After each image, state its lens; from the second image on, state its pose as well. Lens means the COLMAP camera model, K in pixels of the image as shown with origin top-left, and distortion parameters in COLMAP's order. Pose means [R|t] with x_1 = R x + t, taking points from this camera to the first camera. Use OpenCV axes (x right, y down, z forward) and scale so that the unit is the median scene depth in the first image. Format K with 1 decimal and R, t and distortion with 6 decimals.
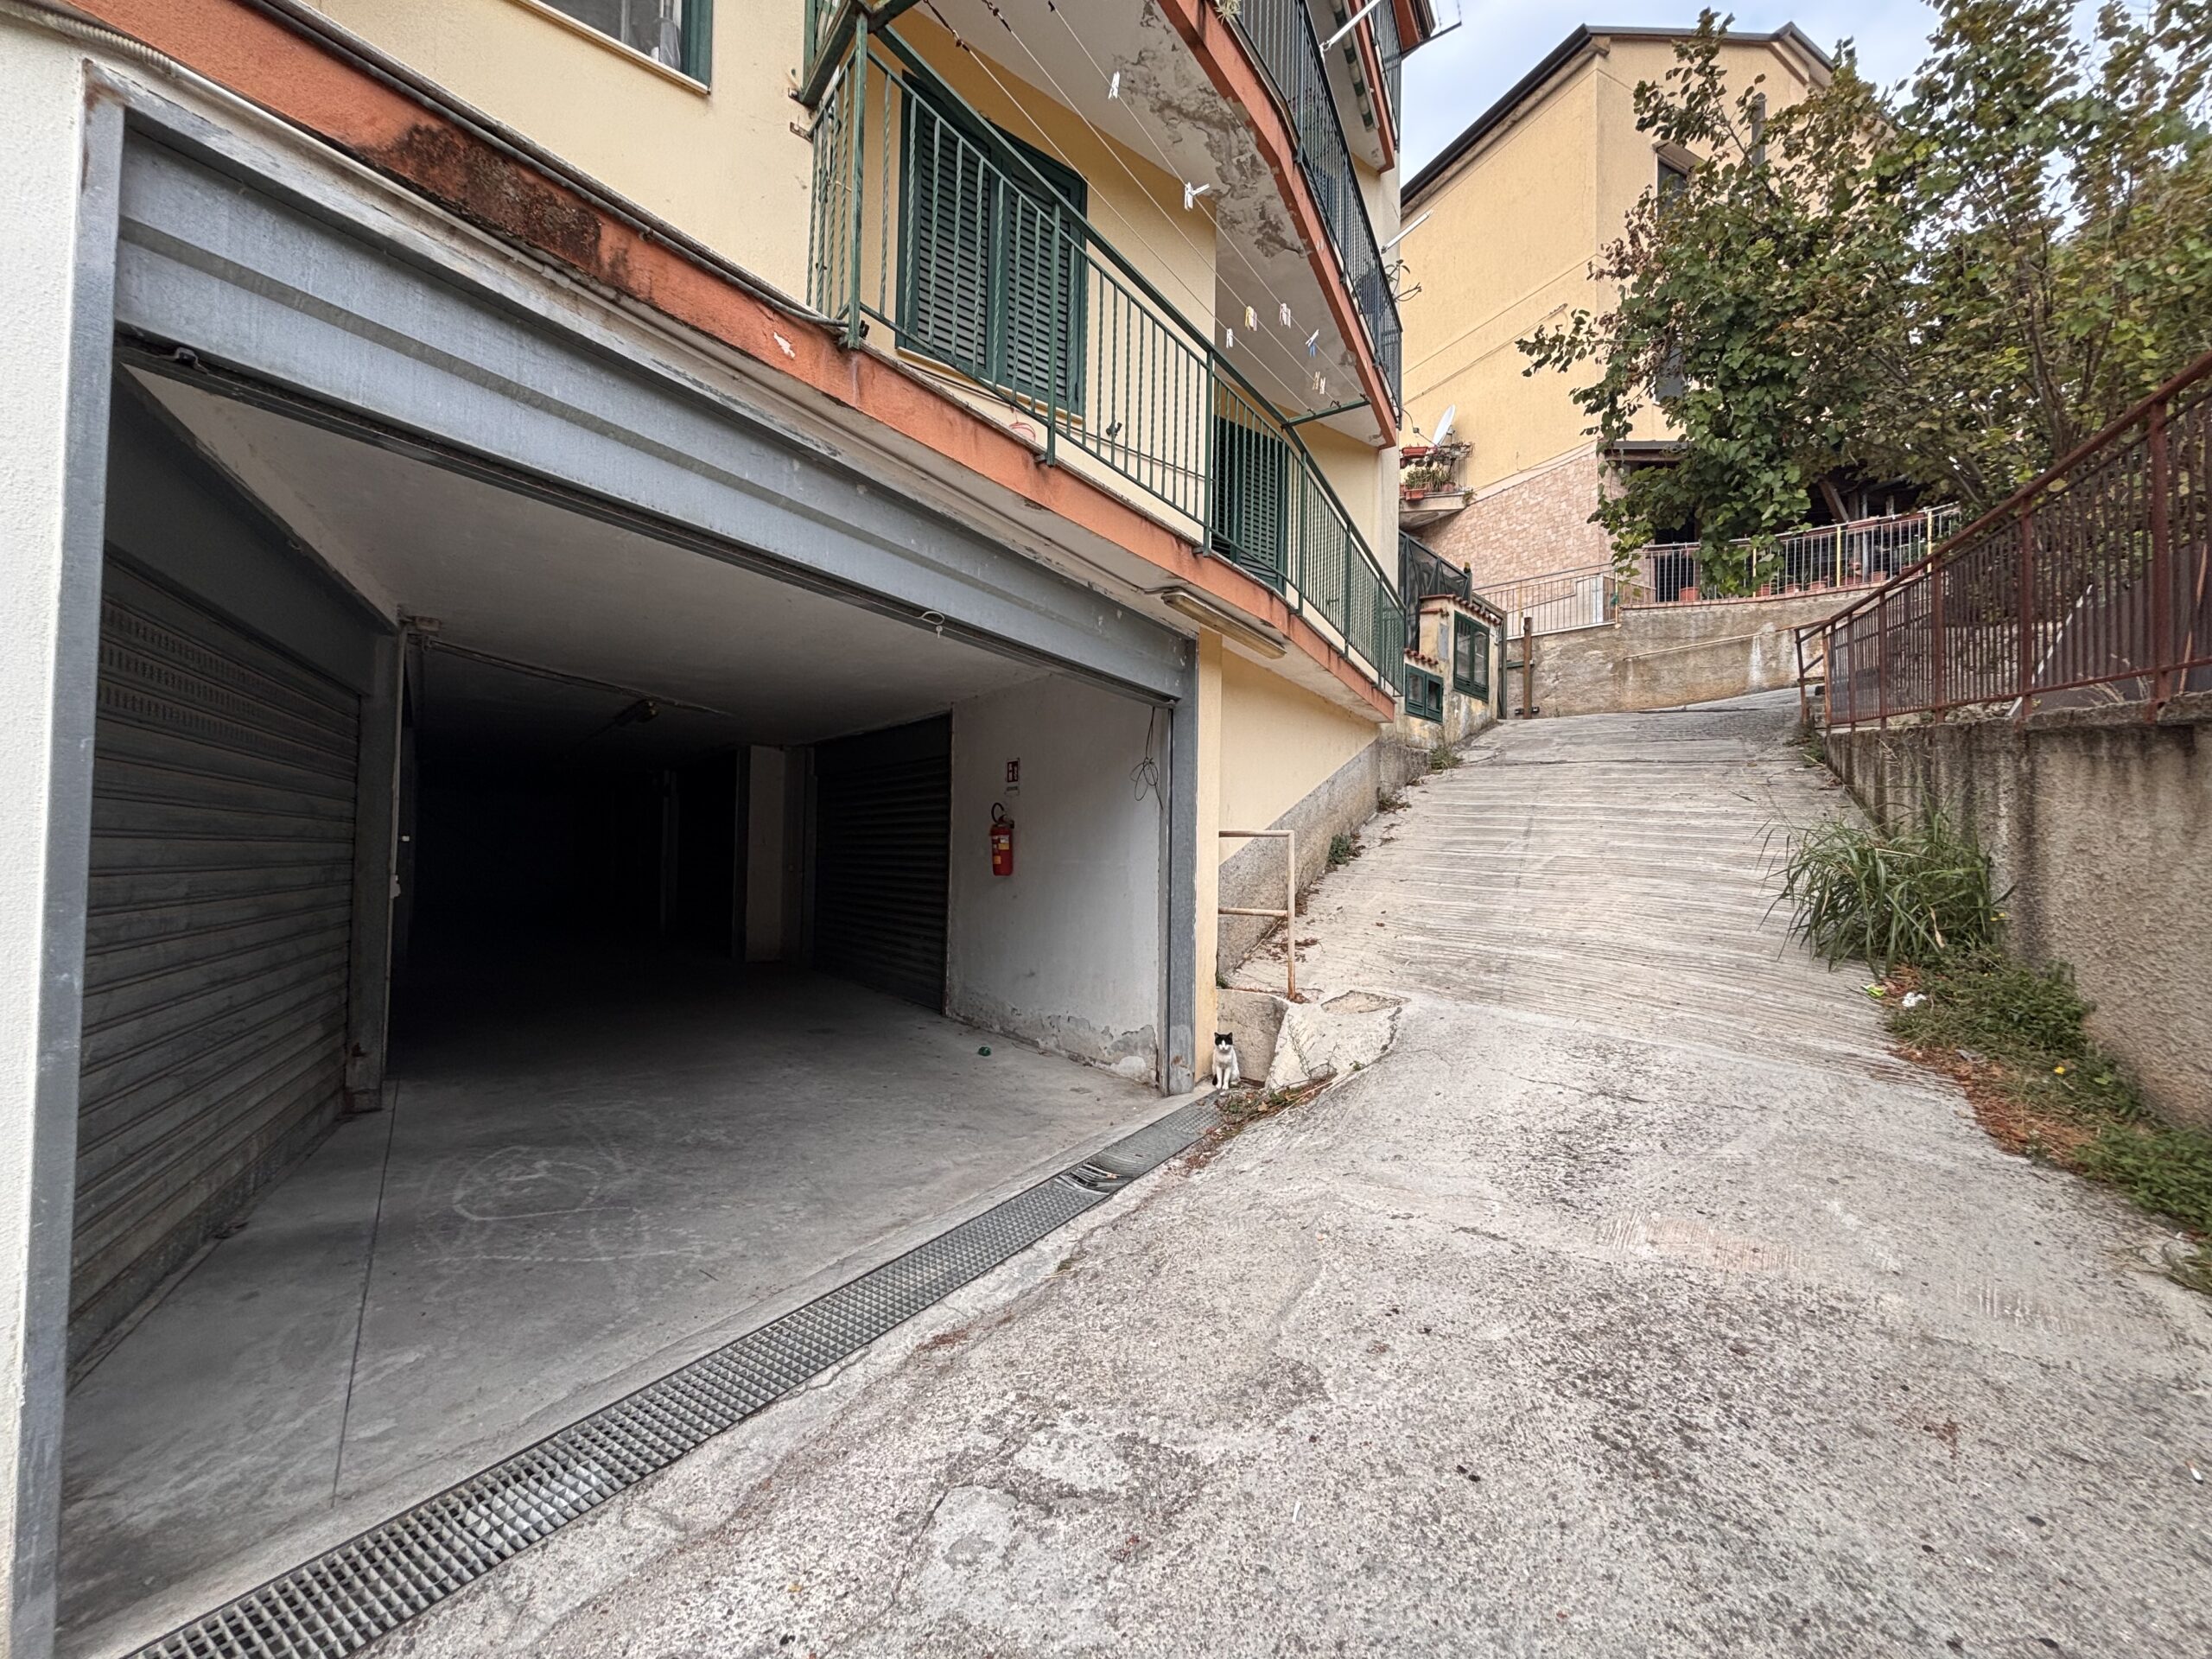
lens RADIAL K [[888.1, 0, 1098.4], [0, 888.1, 830.6], [0, 0, 1]] dist [0.001613, 0.000073]
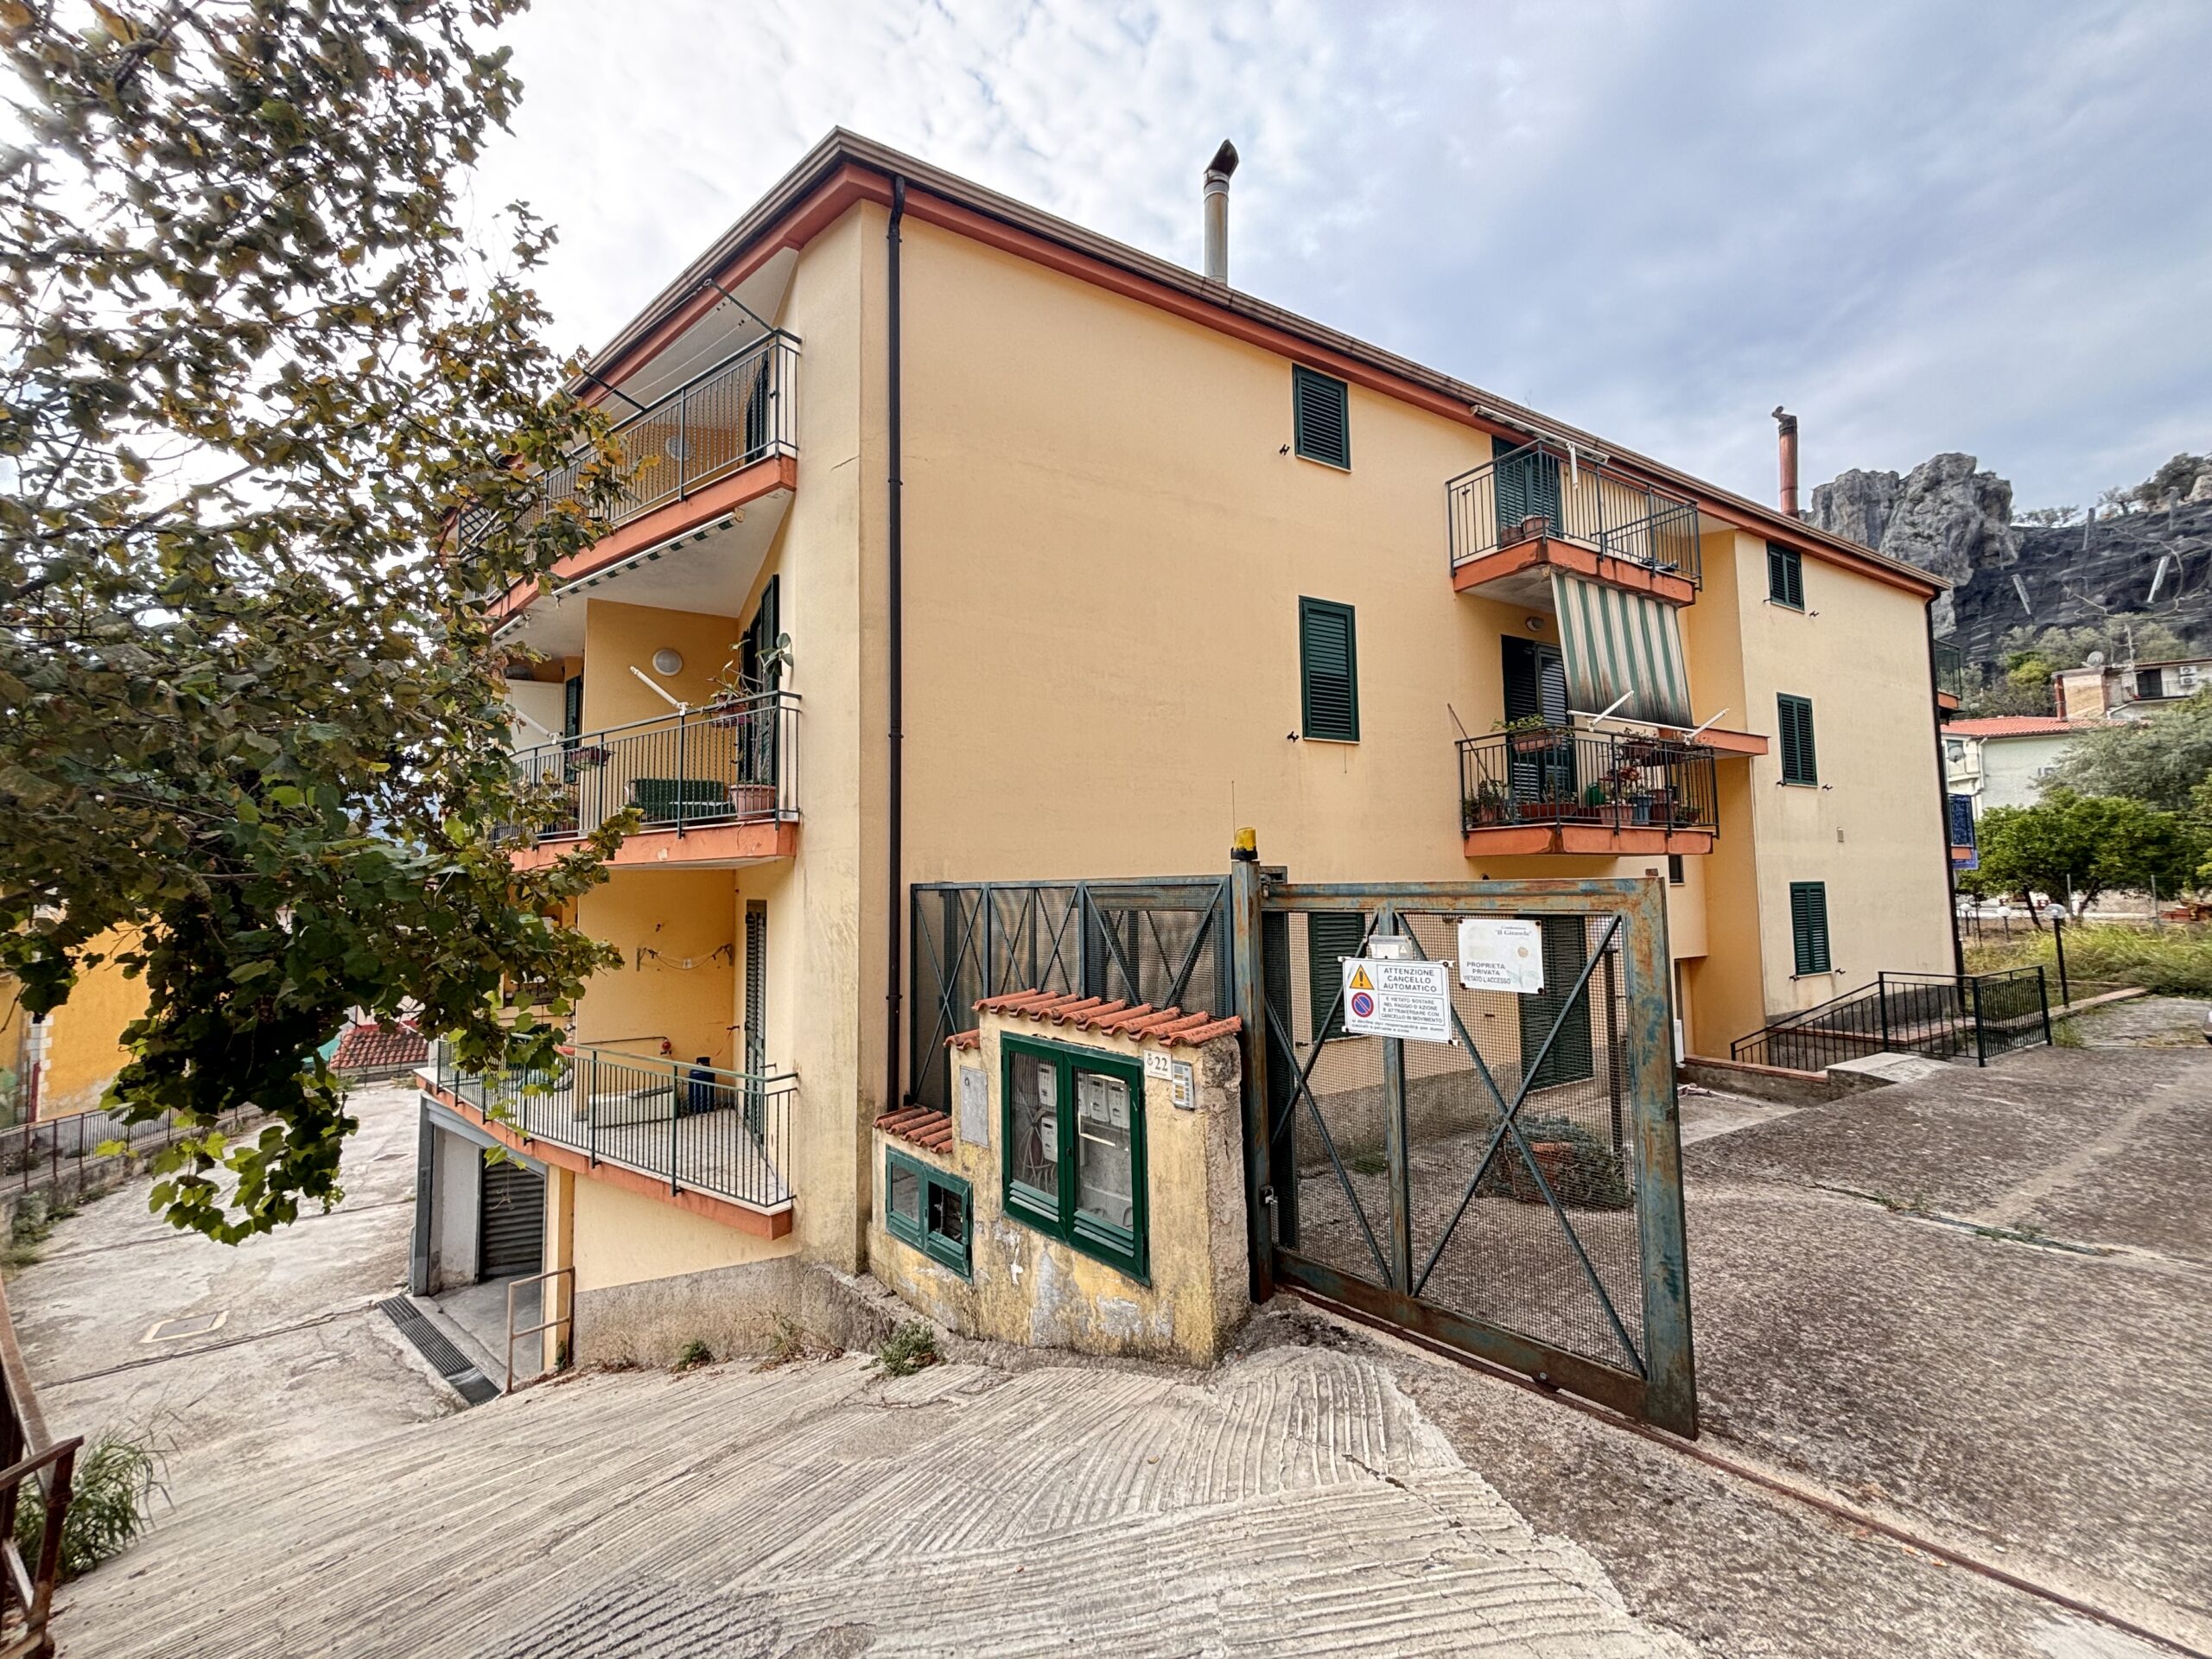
lens RADIAL K [[888.1, 0, 1098.4], [0, 888.1, 830.6], [0, 0, 1]] dist [0.001613, 0.000073]
pose [[-0.128127, -0.080329, -0.988499, 0.868609], [0.037776, 0.995596, -0.085802, -0.318266], [0.991038, -0.048335, -0.124528, 1.146757]]
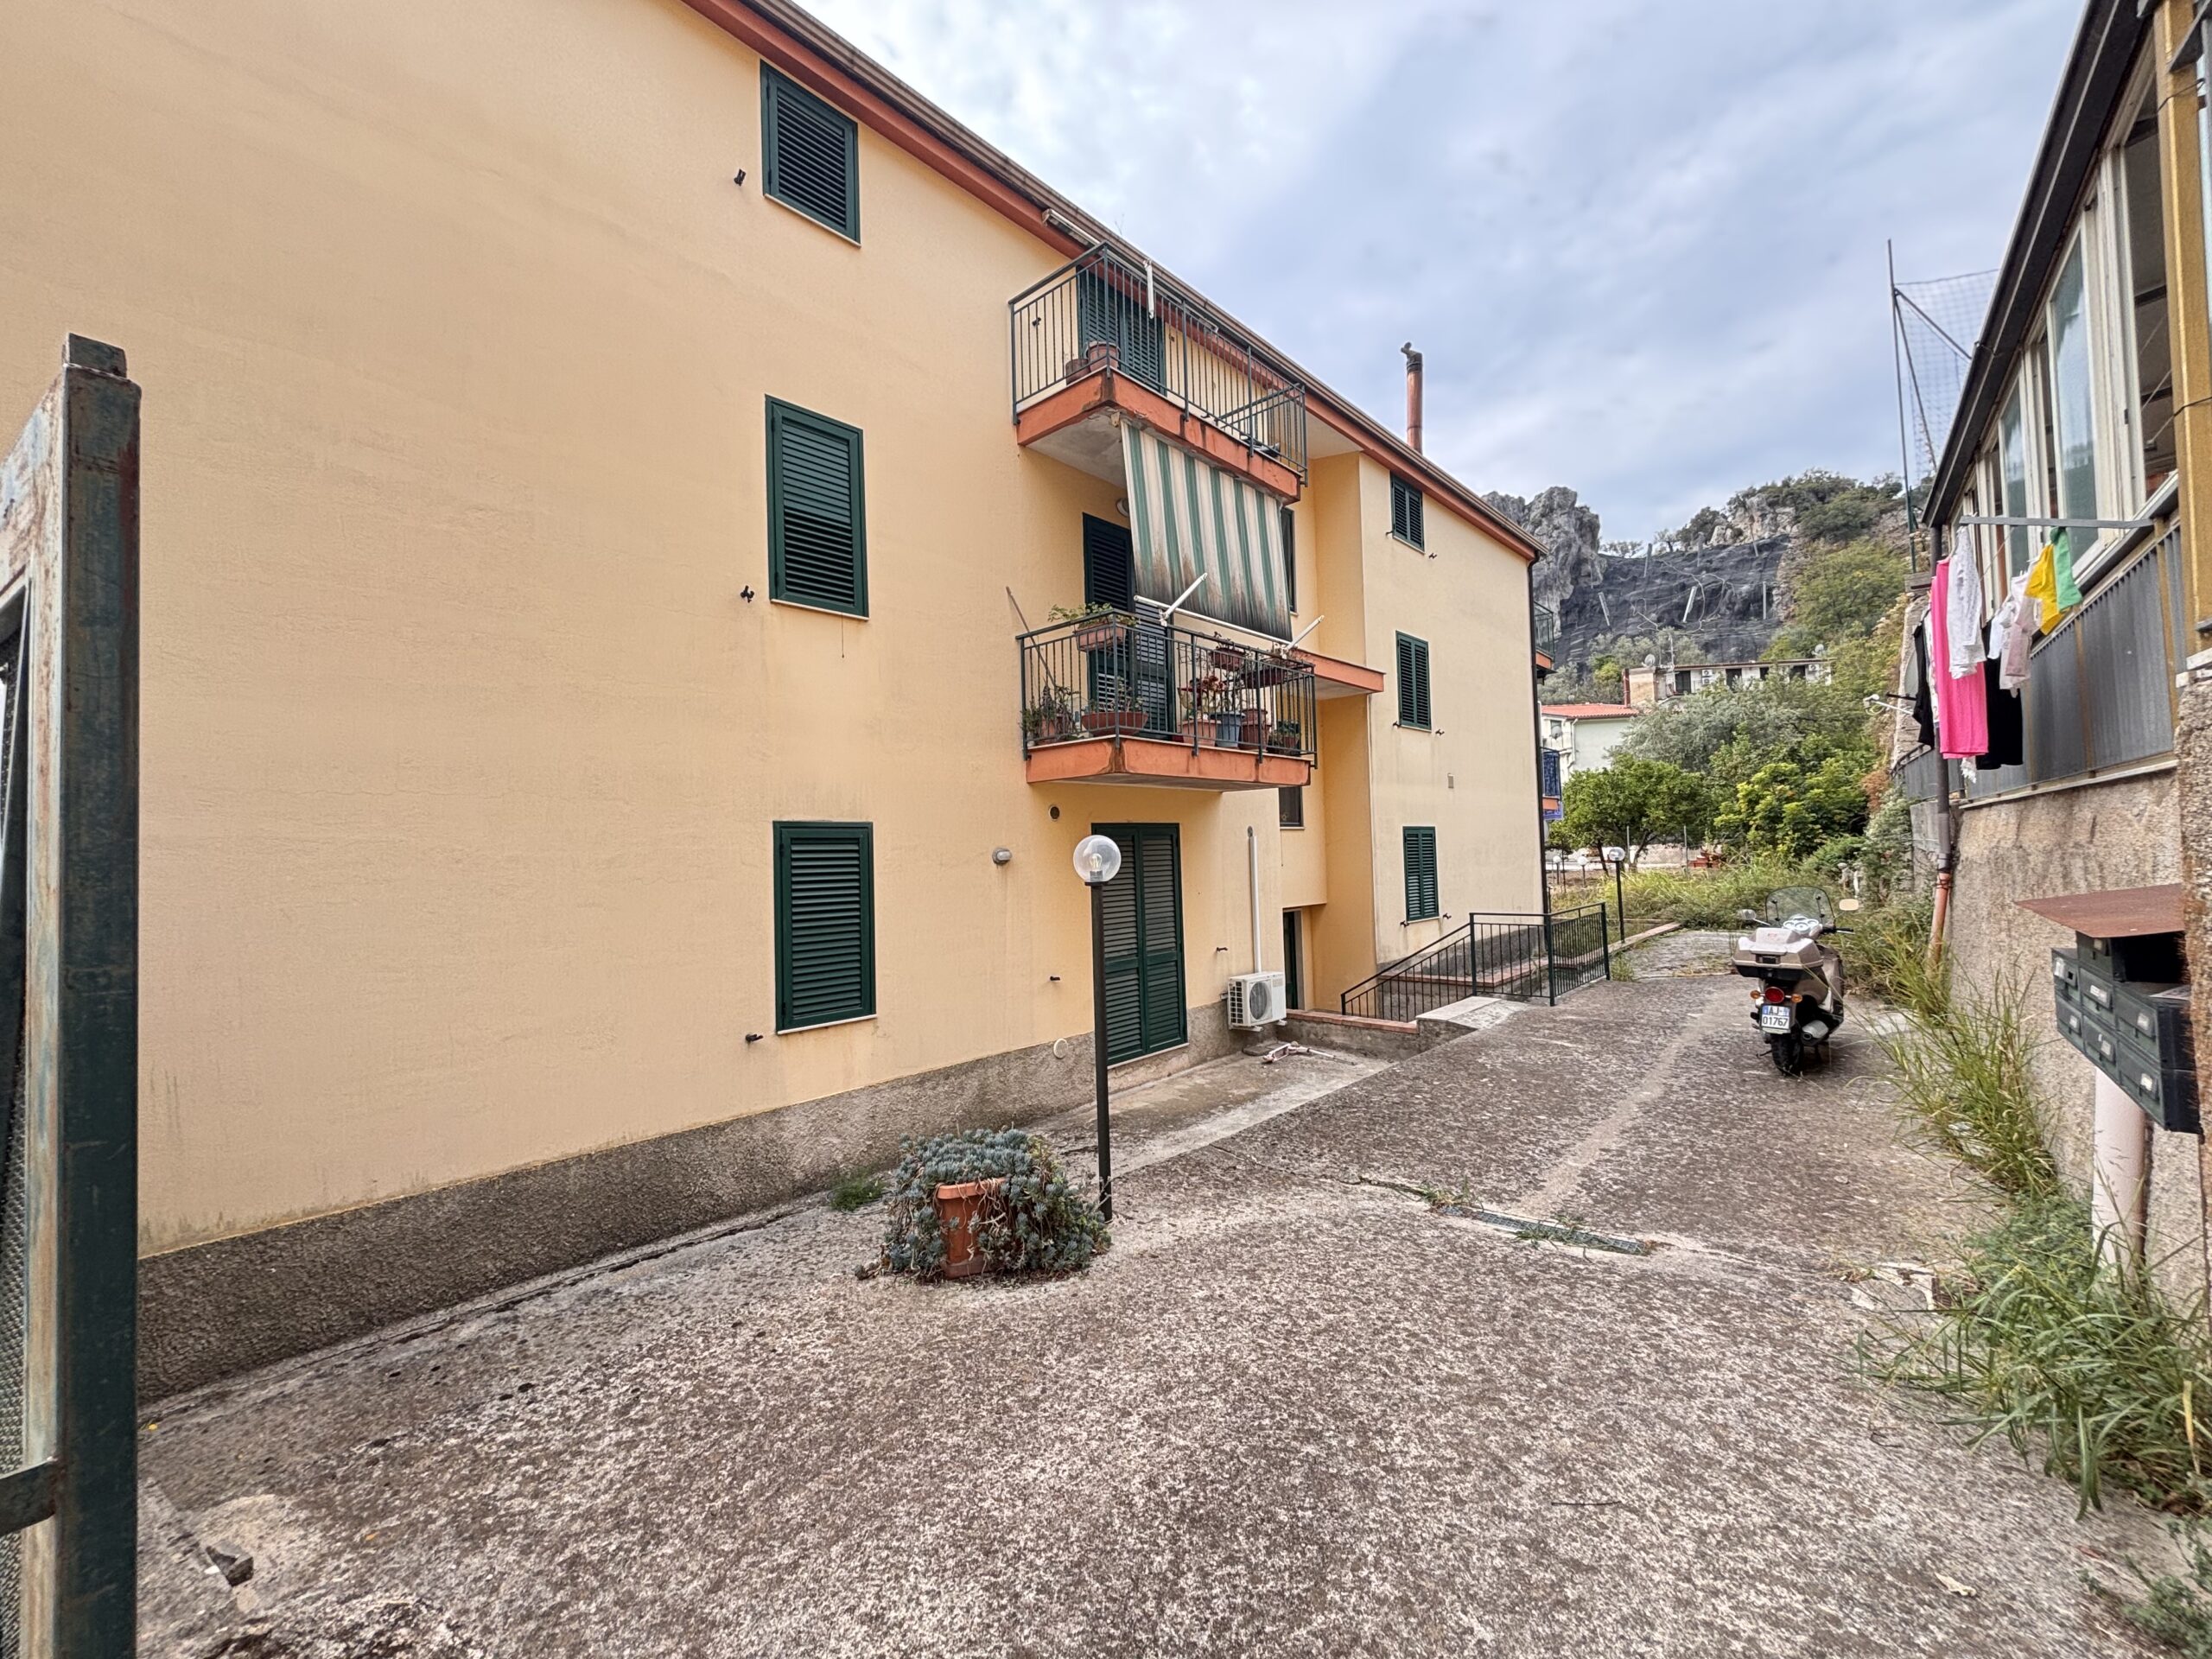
lens RADIAL K [[888.3, 0, 1094.4], [0, 888.3, 833.4], [0, 0, 1]] dist [-0.008212, -0.000006]
pose [[0.155544, -0.045252, -0.986792, 0.637913], [0.054563, 0.997819, -0.037158, -0.284956], [0.986321, -0.048062, 0.157674, 1.340491]]
